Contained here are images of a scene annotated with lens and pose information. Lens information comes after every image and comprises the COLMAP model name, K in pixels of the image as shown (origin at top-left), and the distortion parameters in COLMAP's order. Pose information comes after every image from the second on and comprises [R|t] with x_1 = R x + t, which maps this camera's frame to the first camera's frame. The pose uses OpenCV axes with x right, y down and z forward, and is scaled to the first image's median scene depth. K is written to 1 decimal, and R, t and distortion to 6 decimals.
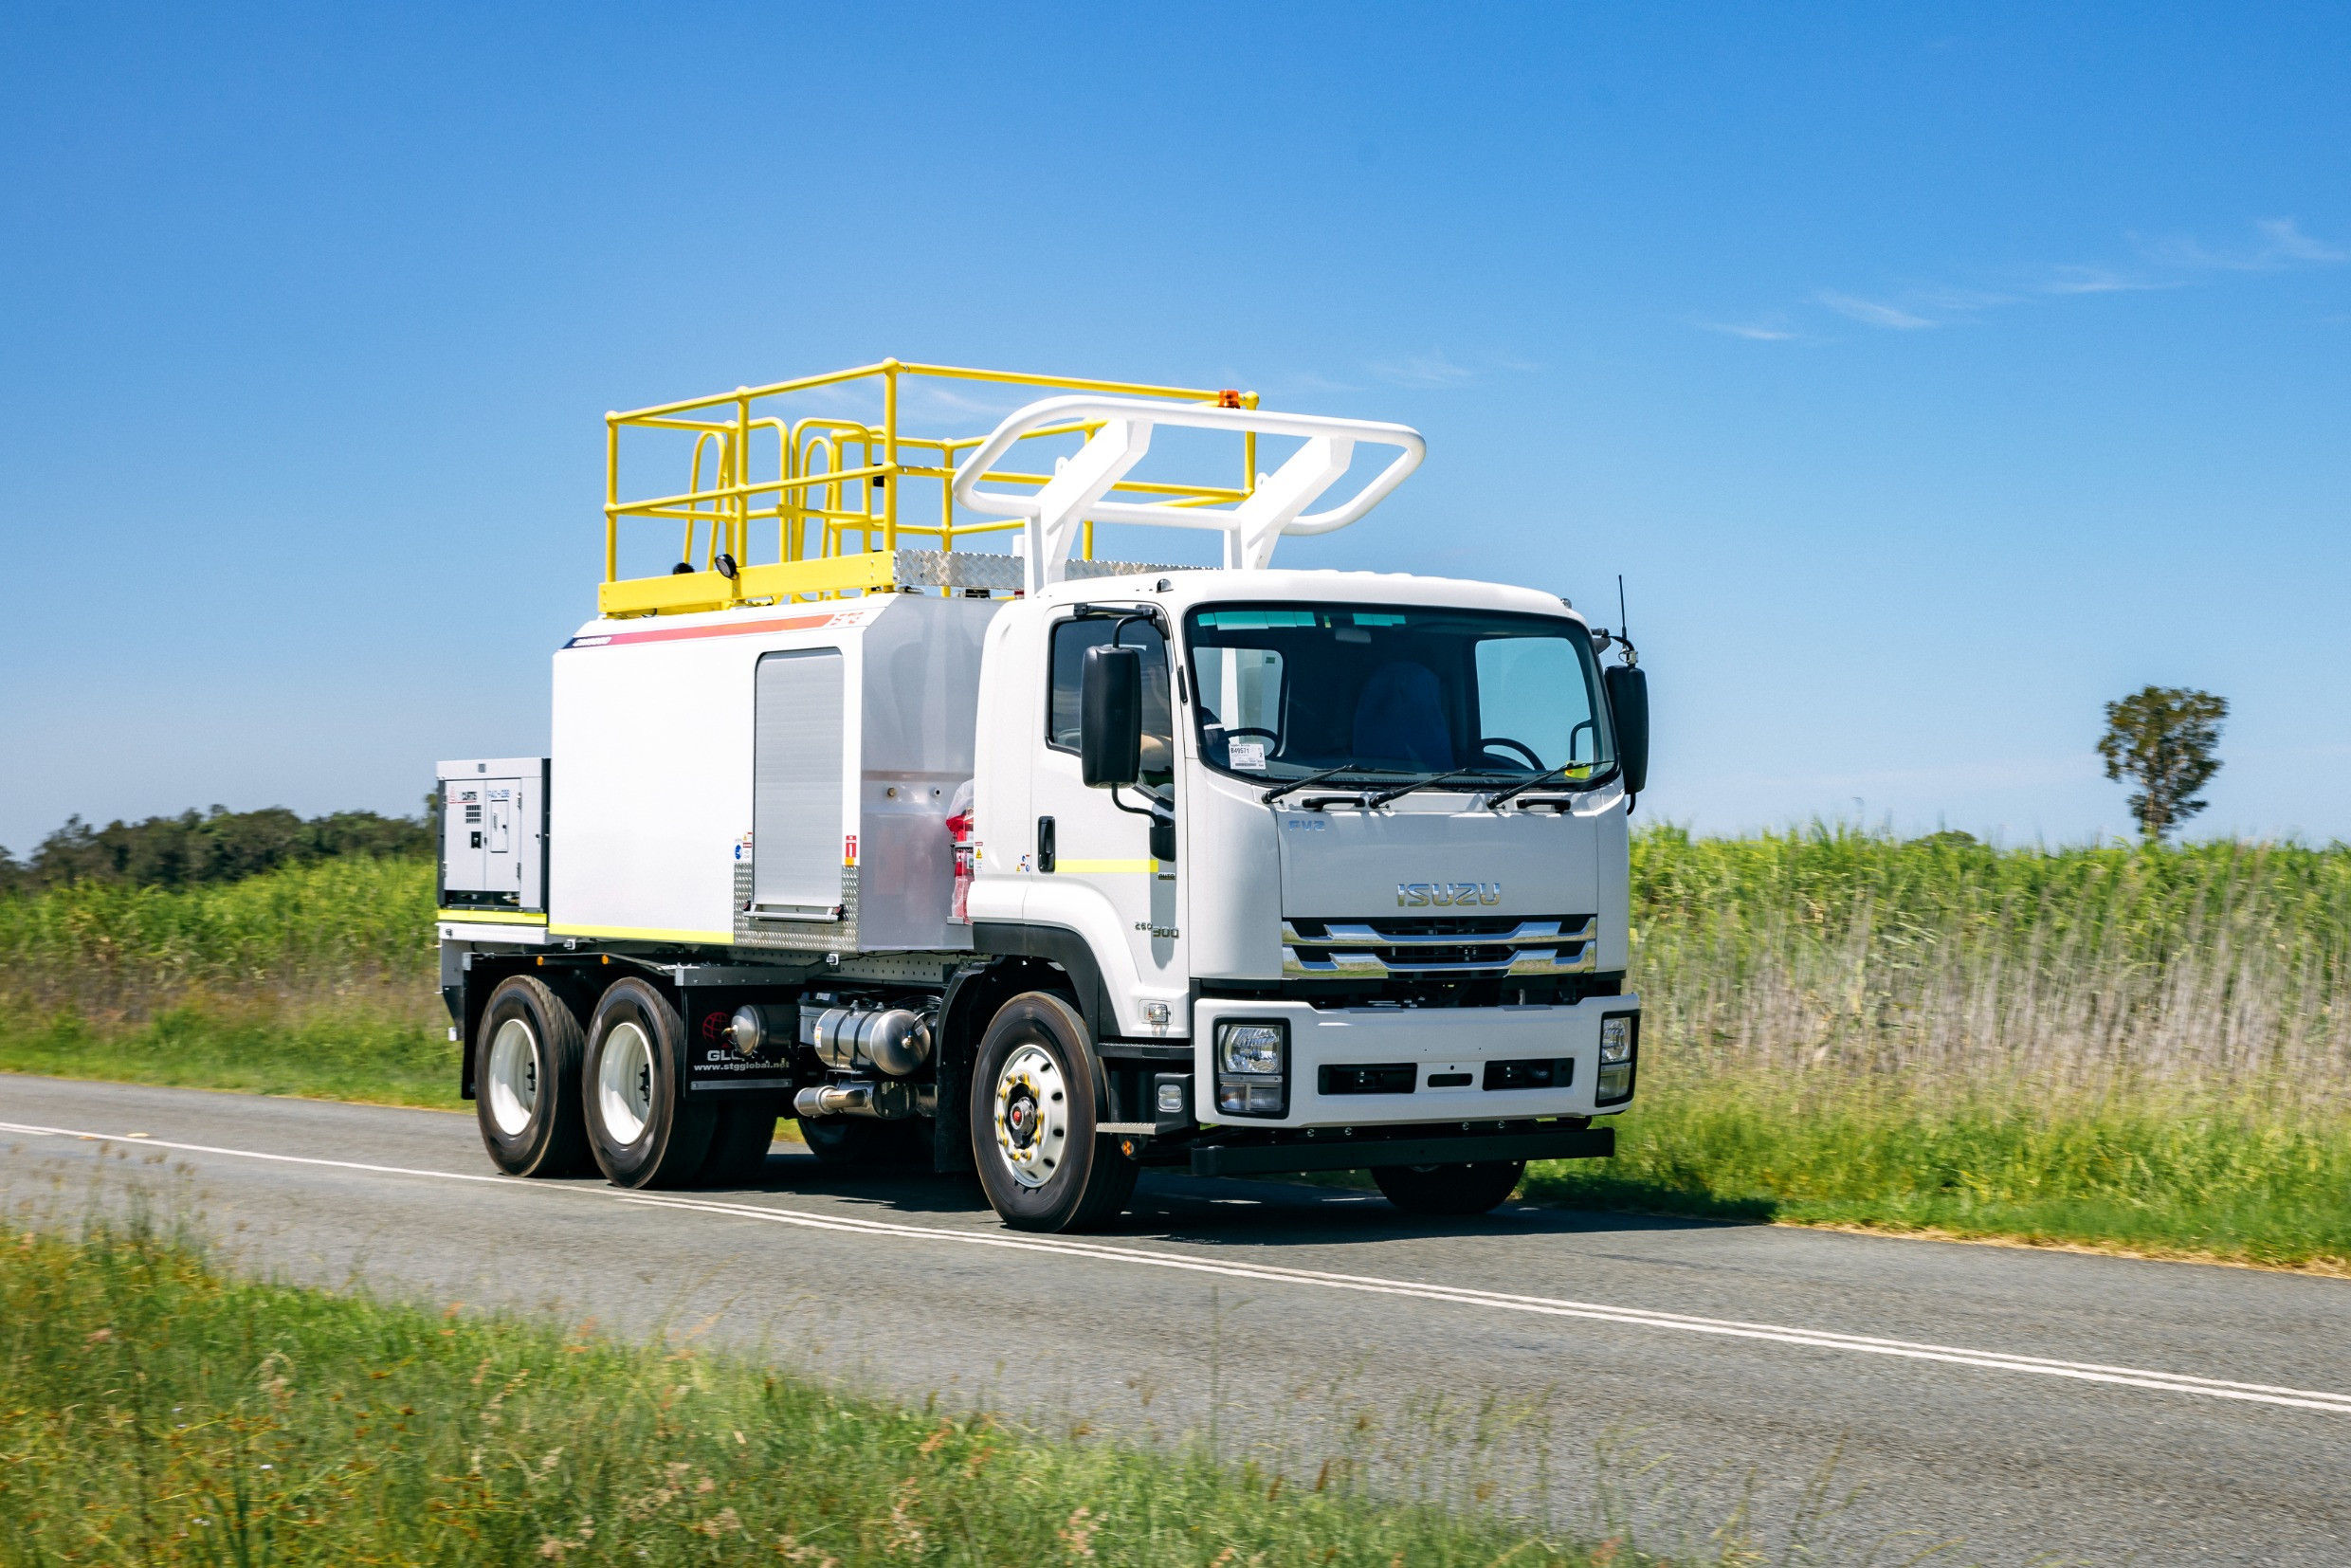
lens RADIAL K [[4314.9, 0, 1174.2], [0, 4314.9, 783.2], [0, 0, 1]] dist [-0.021263, -0.018320]
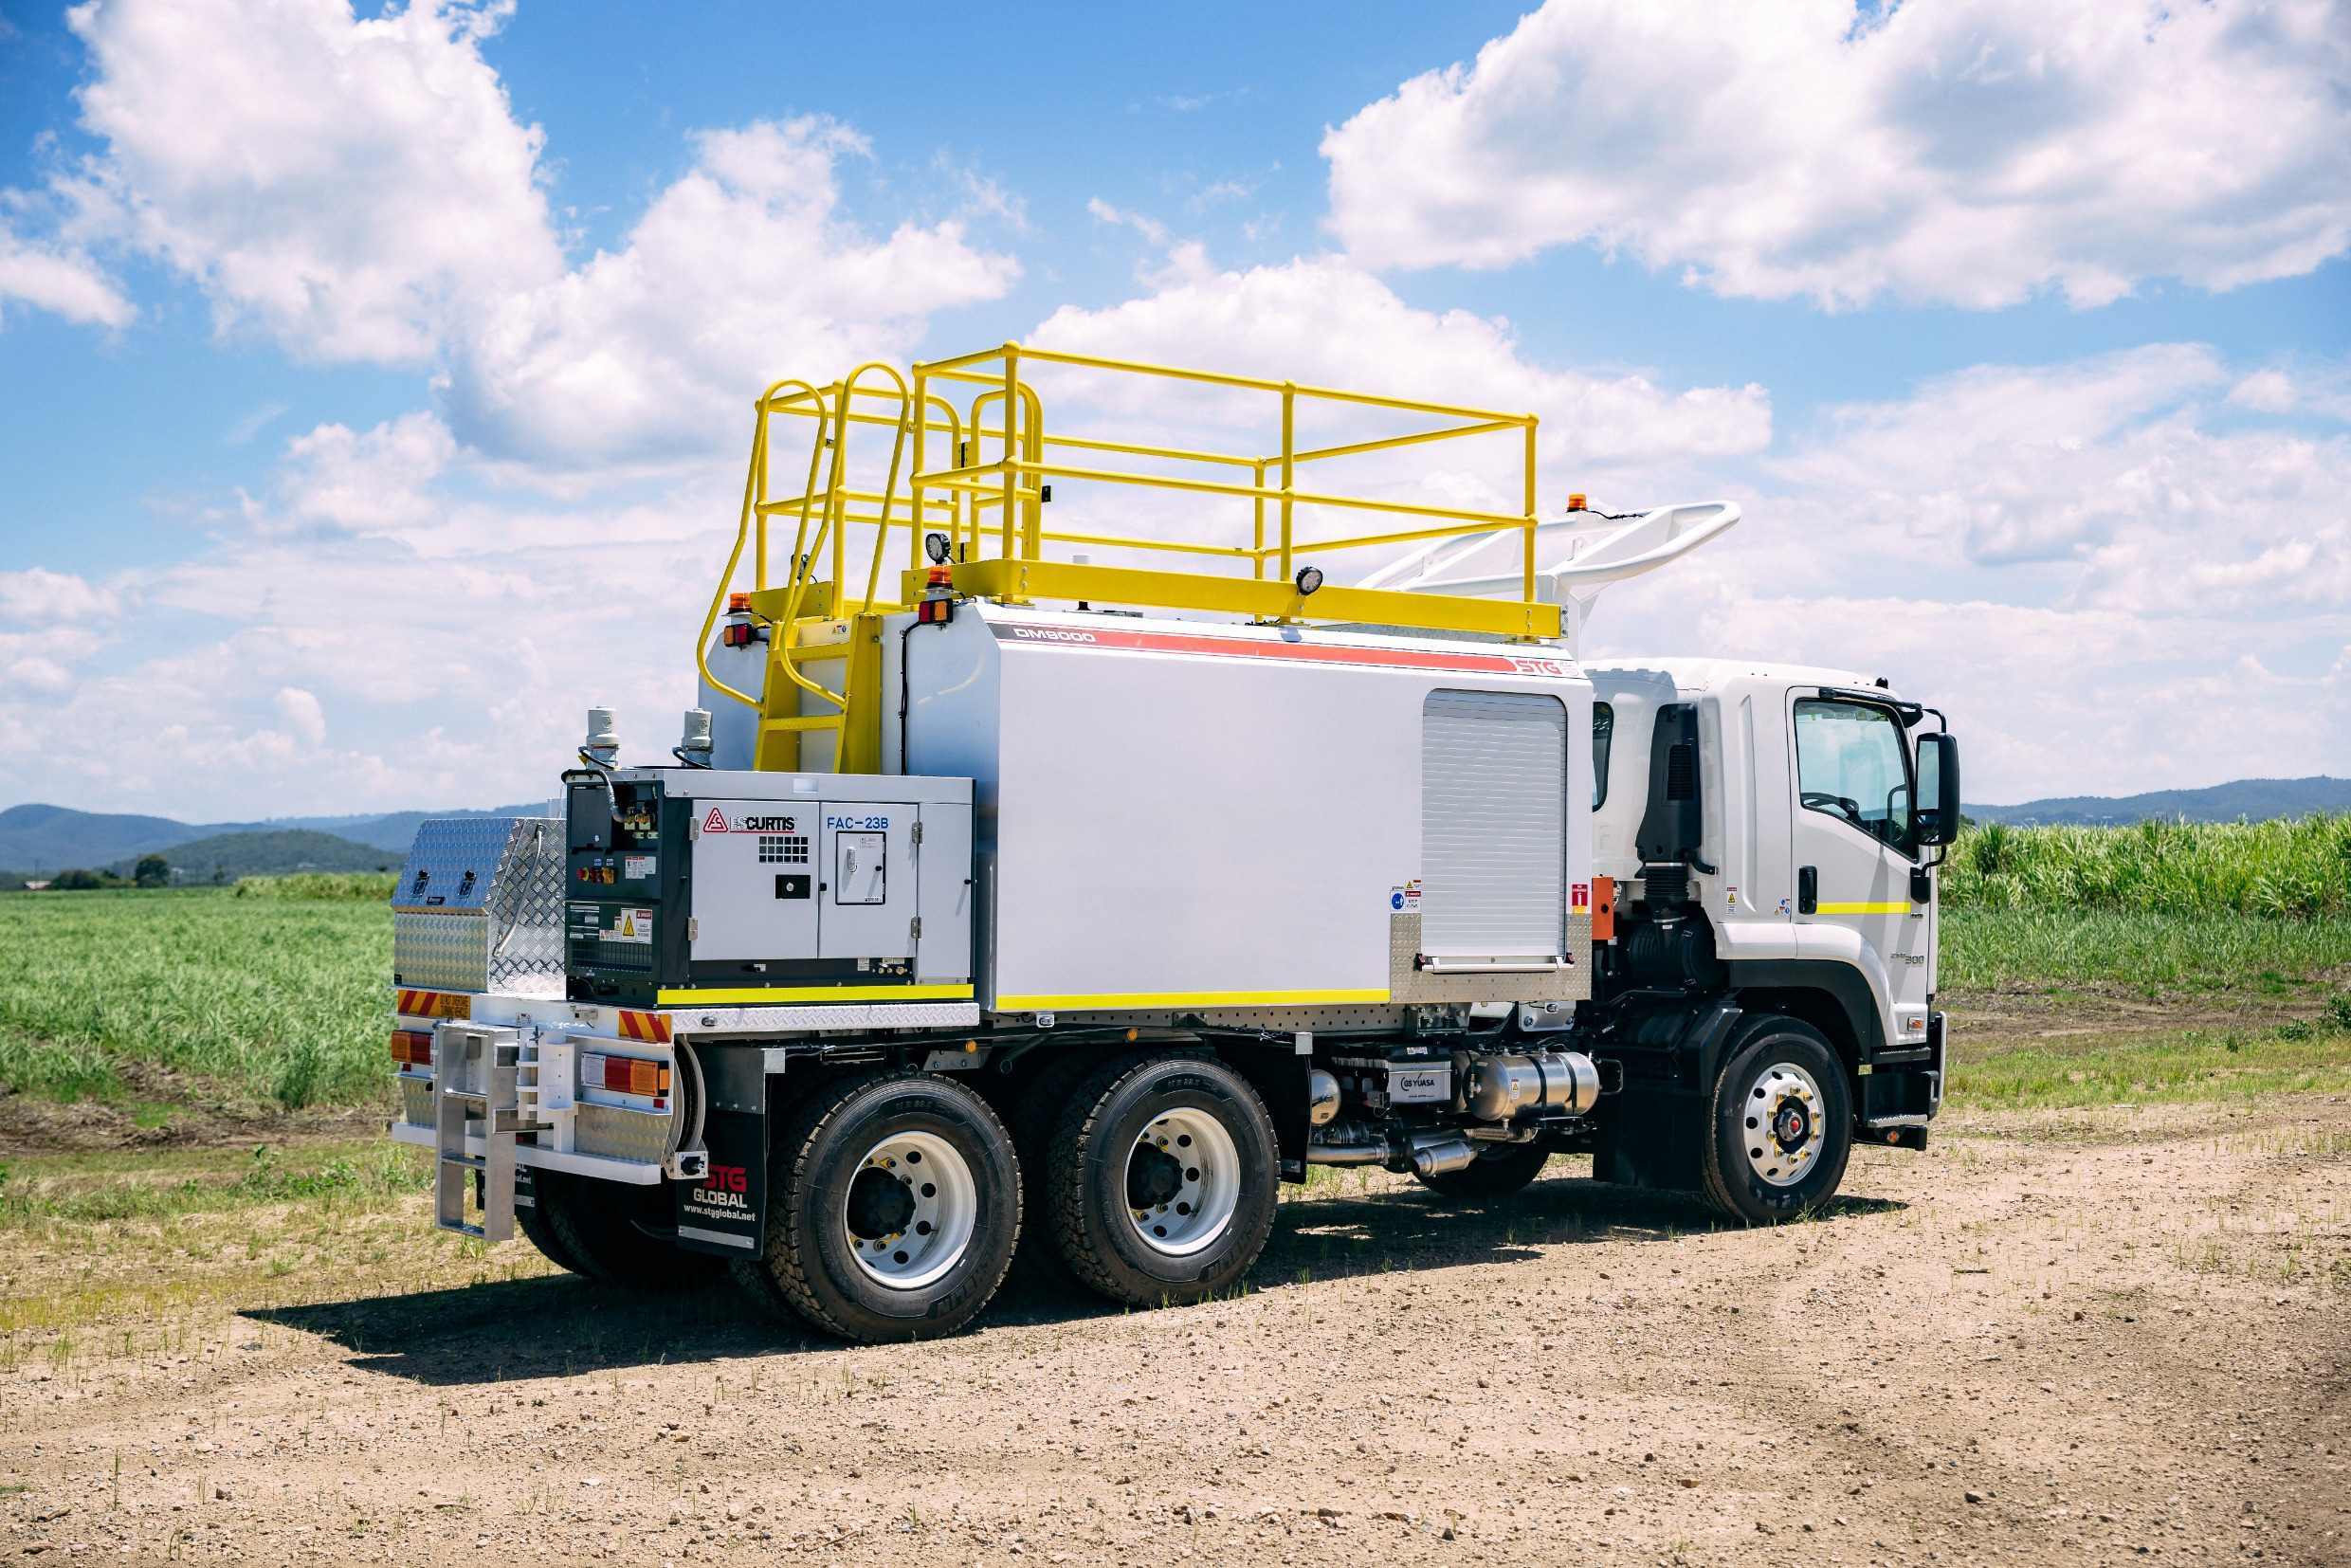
lens RADIAL K [[3114.2, 0, 1180.0], [0, 3114.2, 814.4], [0, 0, 1]] dist [-0.012173, 0.026081]
pose [[-0.090870, 0.012319, 0.995787, -0.848051], [-0.021750, 0.999660, -0.014351, 0.009174], [-0.995625, -0.022963, -0.090571, 1.240152]]
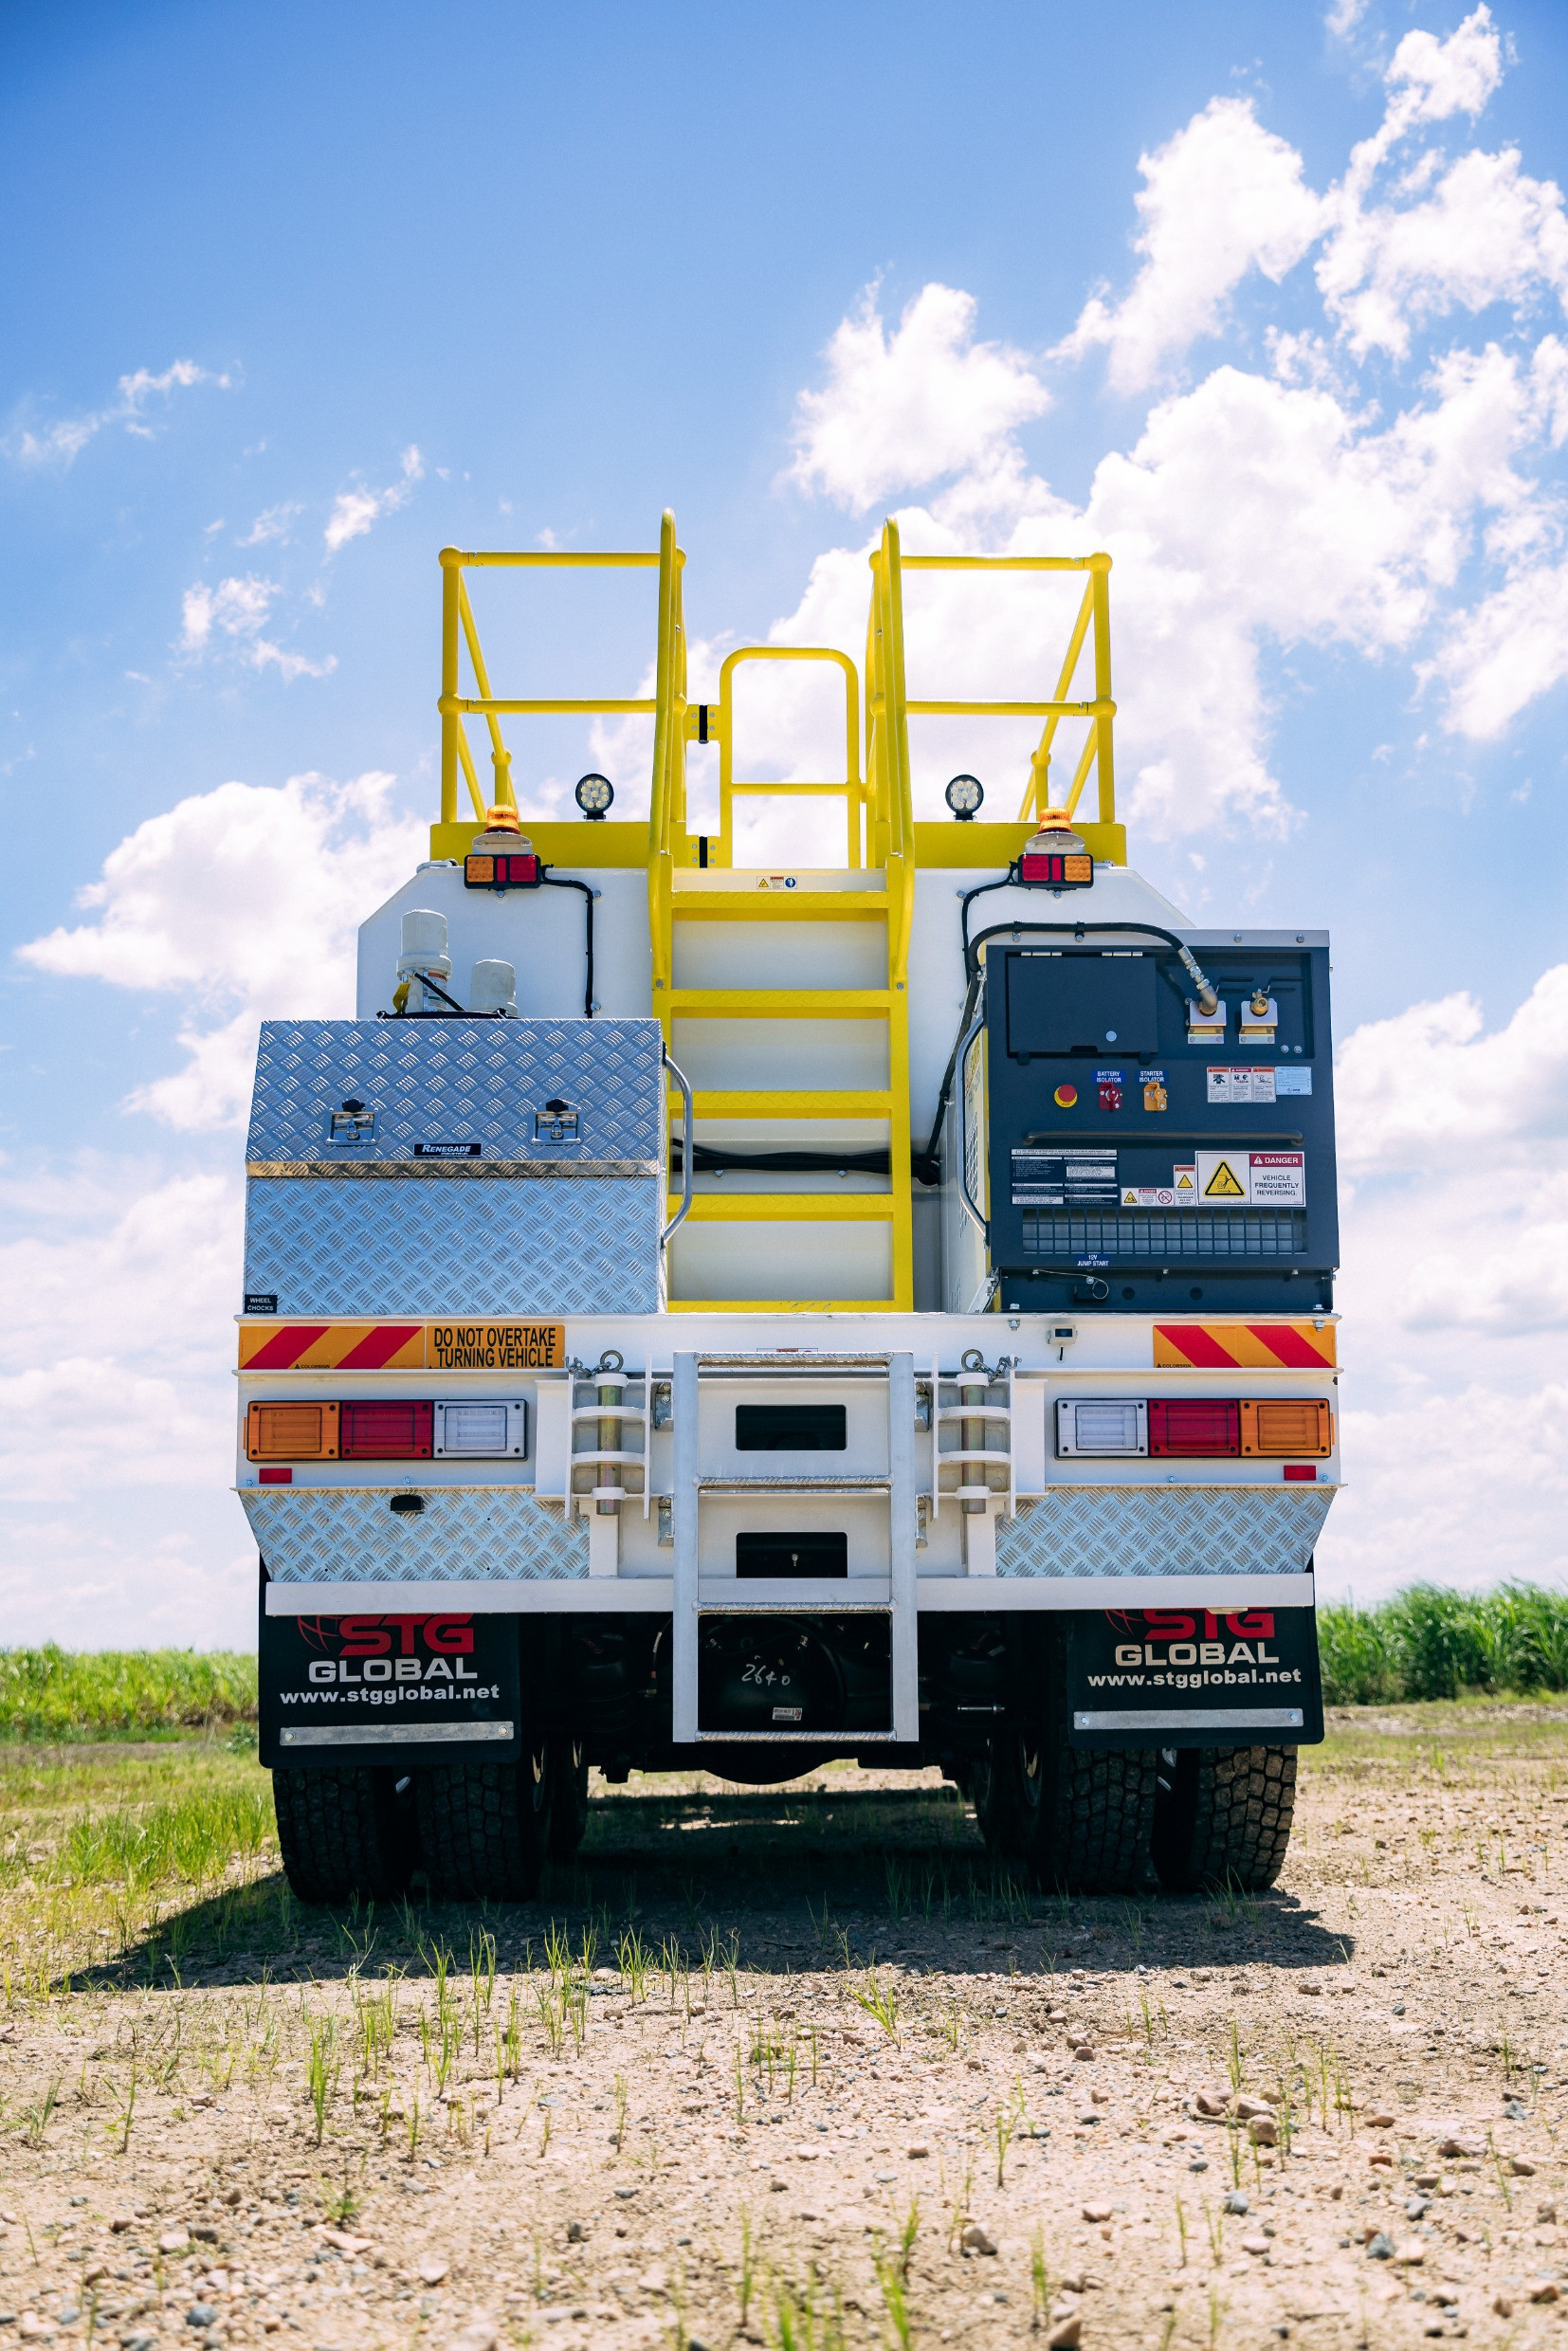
lens RADIAL K [[2510.2, 0, 821.6], [0, 2510.2, 1415.0], [0, 0, 1]] dist [-0.001208, 0.008829]
pose [[-0.856601, 0.077385, 0.510143, -0.320001], [-0.001482, 0.988316, -0.152410, 0.100137], [-0.515977, -0.131311, -0.846478, 1.573746]]
